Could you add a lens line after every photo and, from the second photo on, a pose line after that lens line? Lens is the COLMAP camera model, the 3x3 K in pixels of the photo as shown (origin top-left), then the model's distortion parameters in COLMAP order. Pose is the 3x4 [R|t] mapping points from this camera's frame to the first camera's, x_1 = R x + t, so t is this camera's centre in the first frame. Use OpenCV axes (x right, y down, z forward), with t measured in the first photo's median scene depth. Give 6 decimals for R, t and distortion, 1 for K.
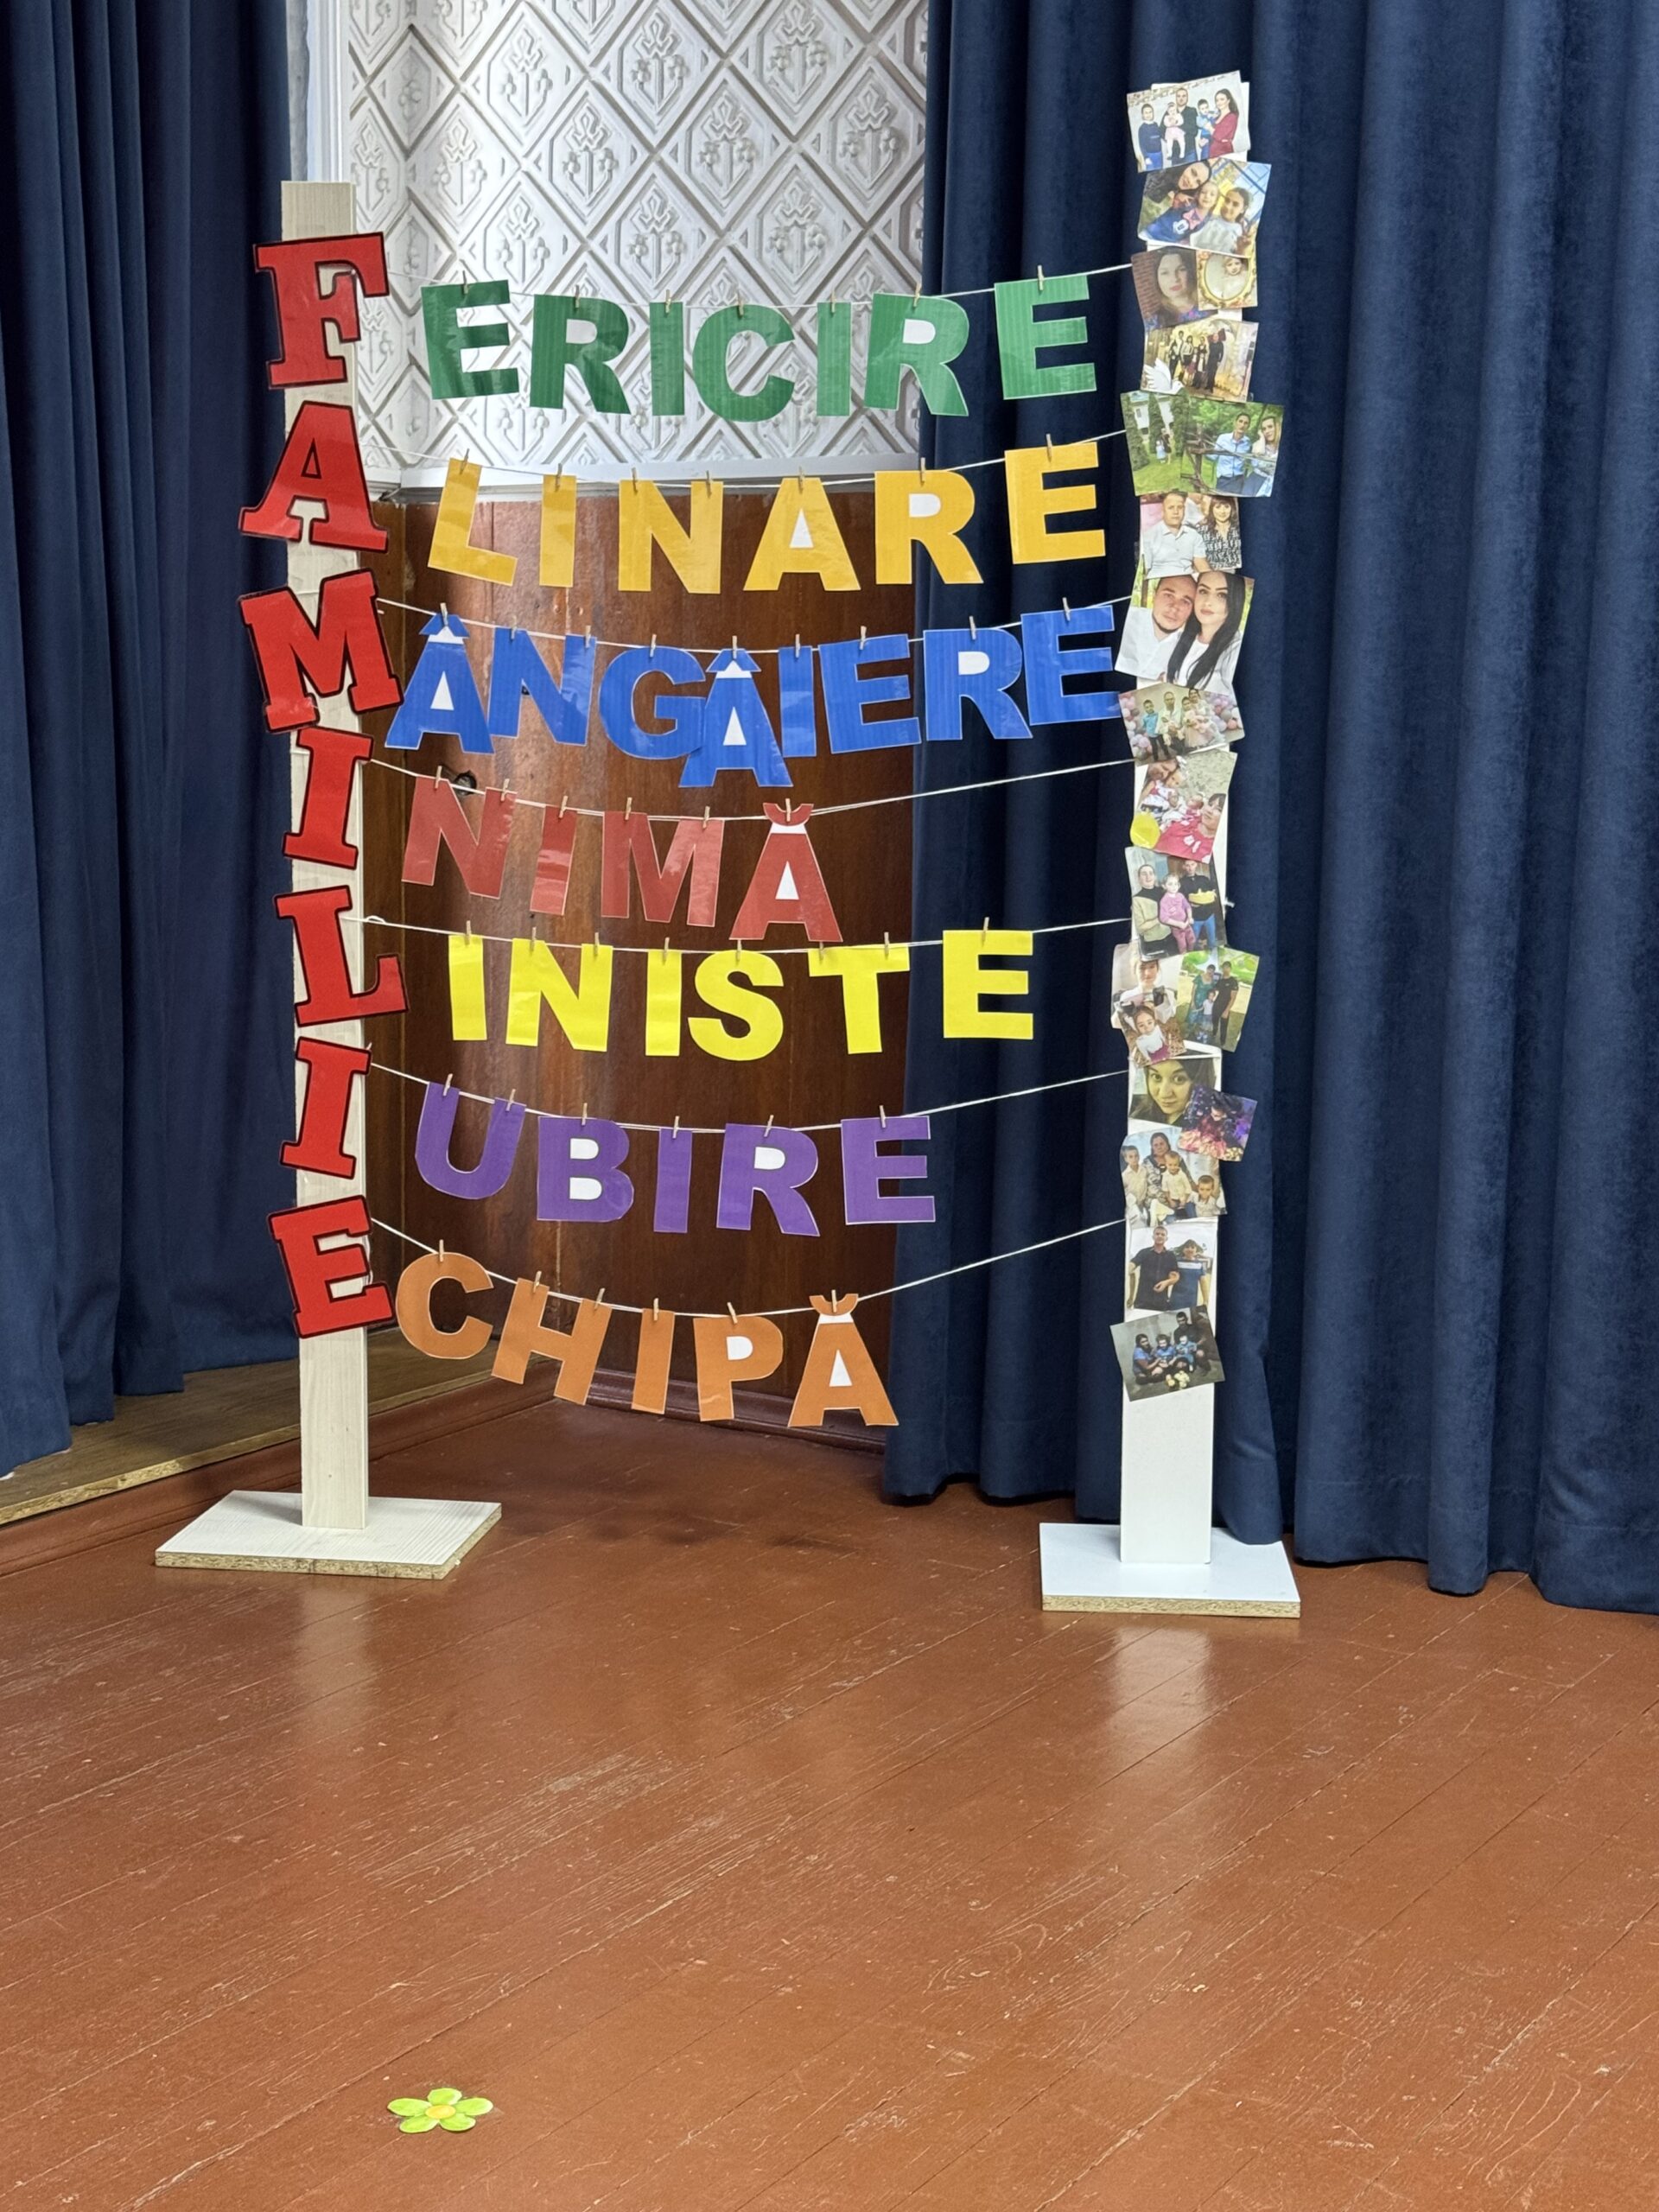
lens RADIAL K [[3208.3, 0, 832.1], [0, 3208.3, 1139.5], [0, 0, 1]] dist [0.117230, 0.043321]
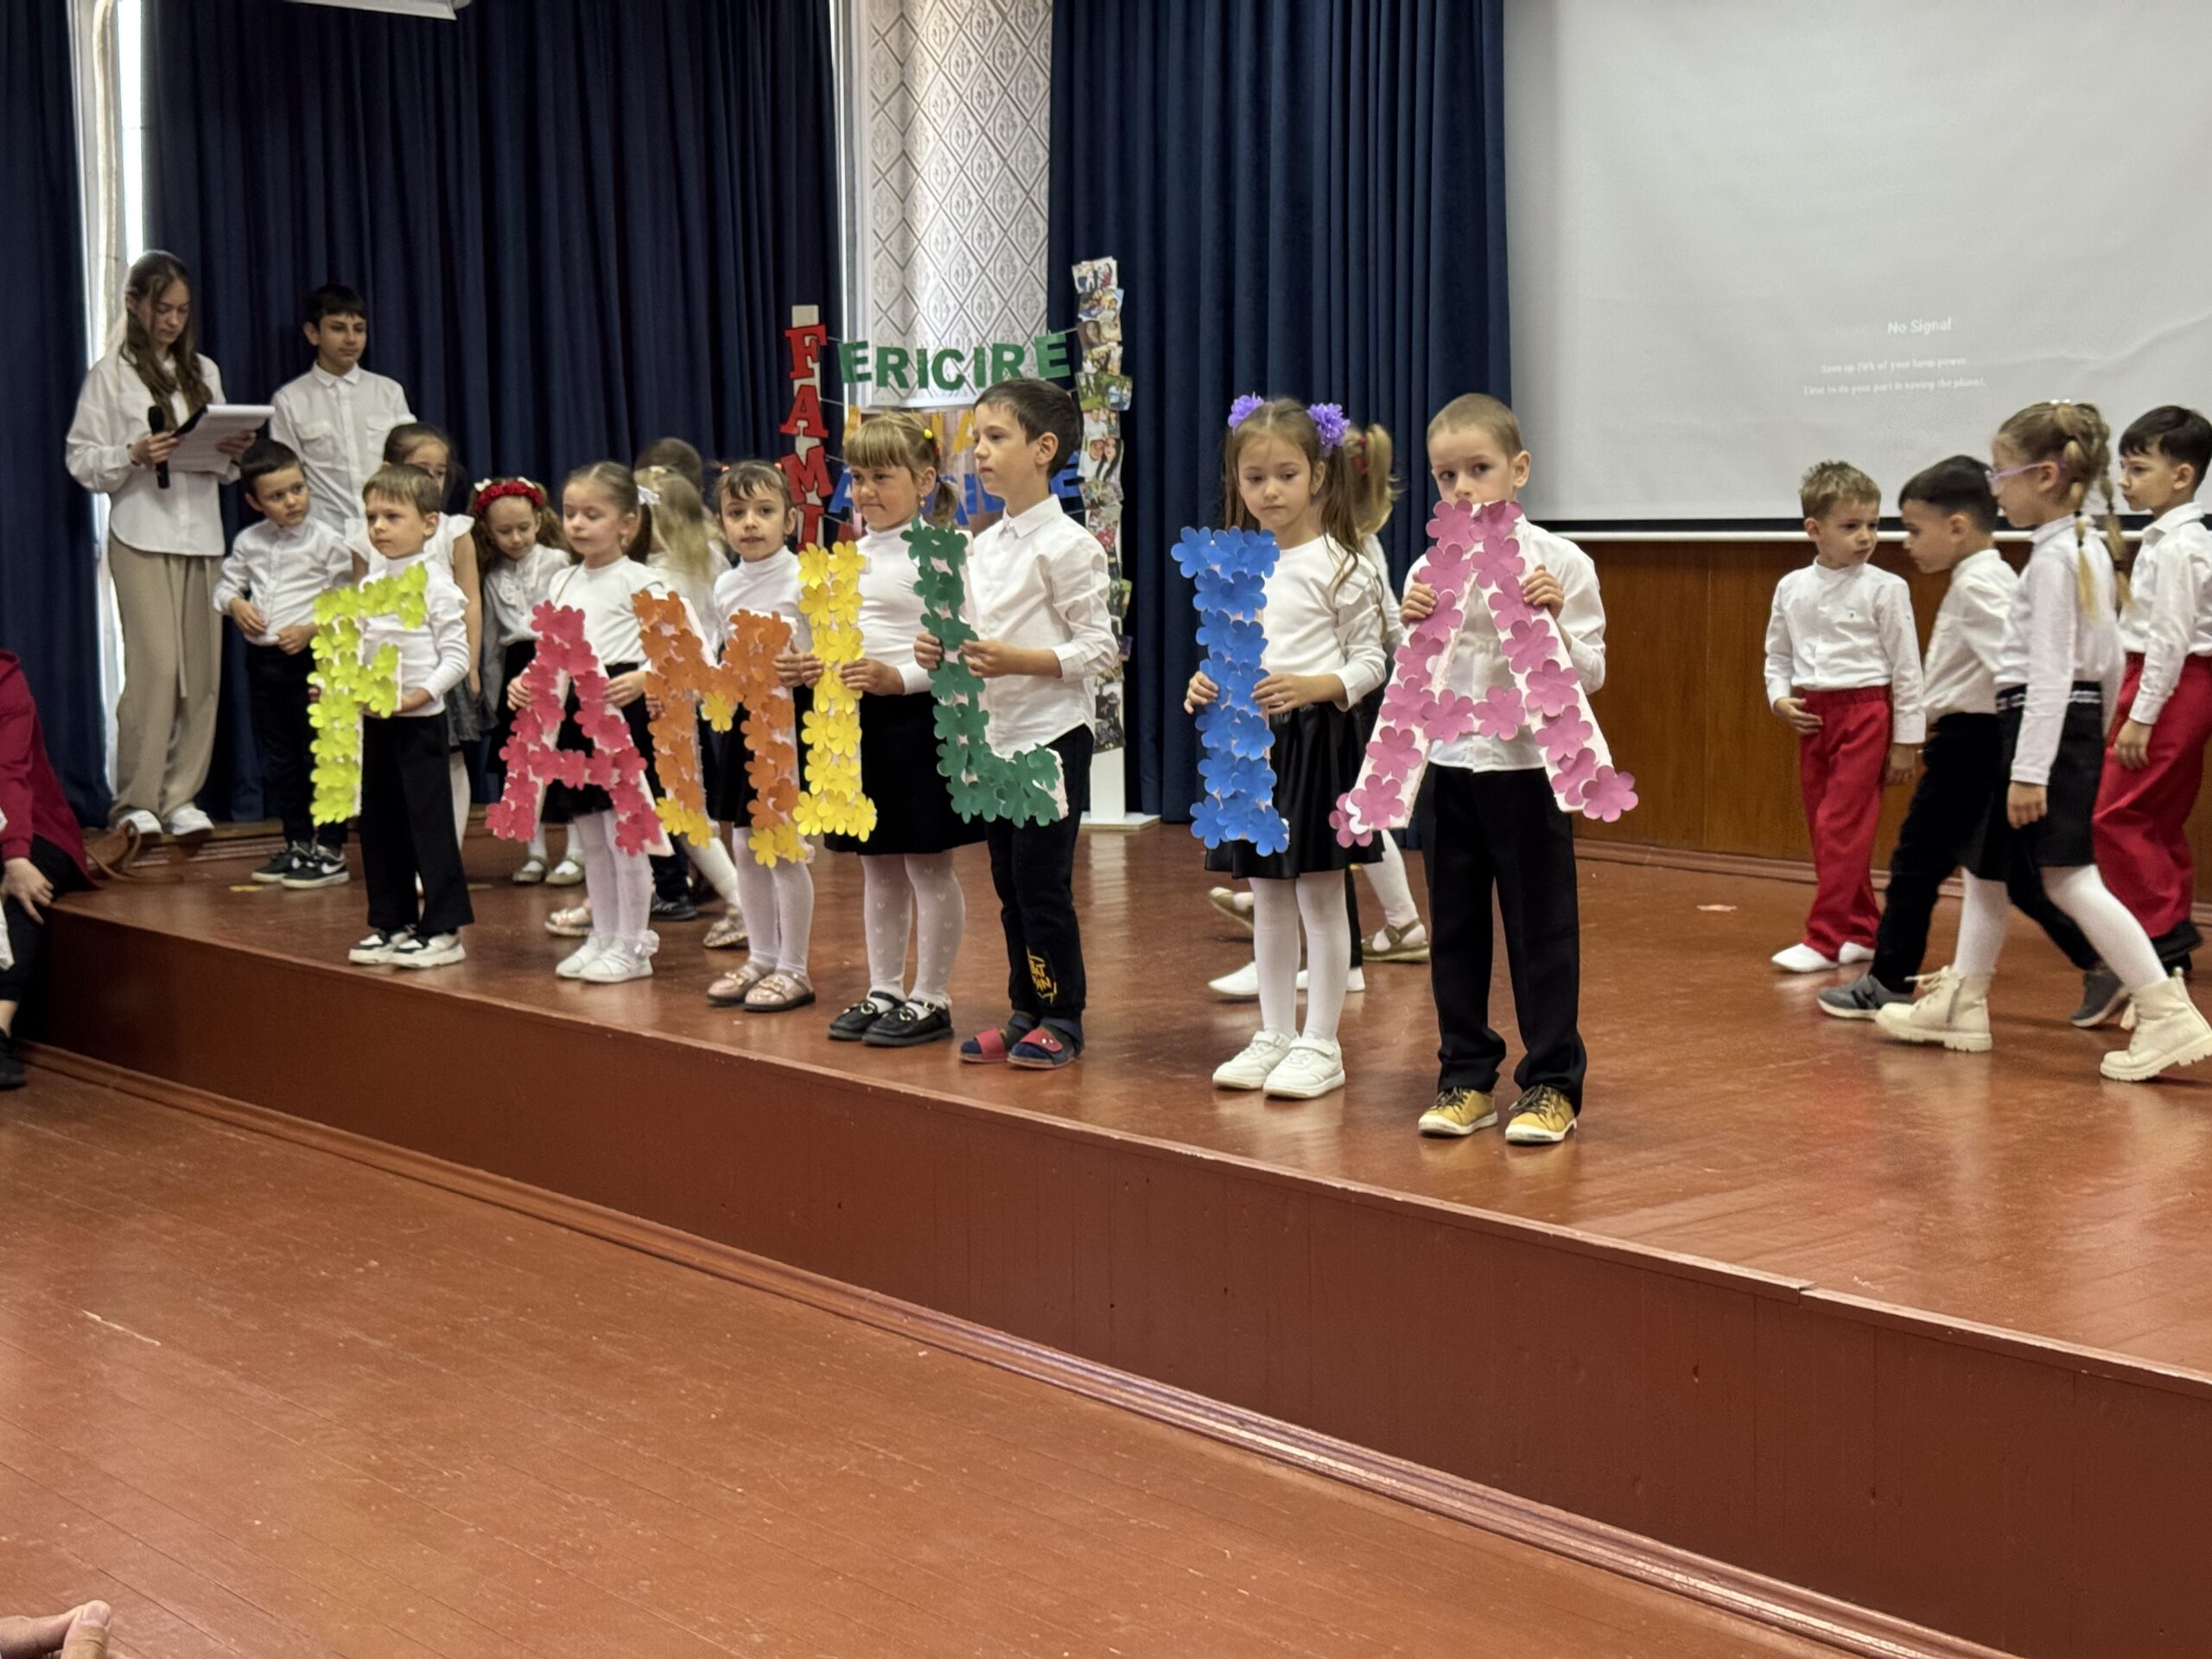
lens RADIAL K [[3101.5, 0, 1118.6], [0, 3101.5, 816.6], [0, 0, 1]] dist [0.153000, -0.256690]
pose [[0.960769, 0.005296, -0.277298, 0.826471], [-0.017196, 0.999032, -0.040500, 0.237745], [0.276815, 0.043680, 0.959930, -1.431963]]
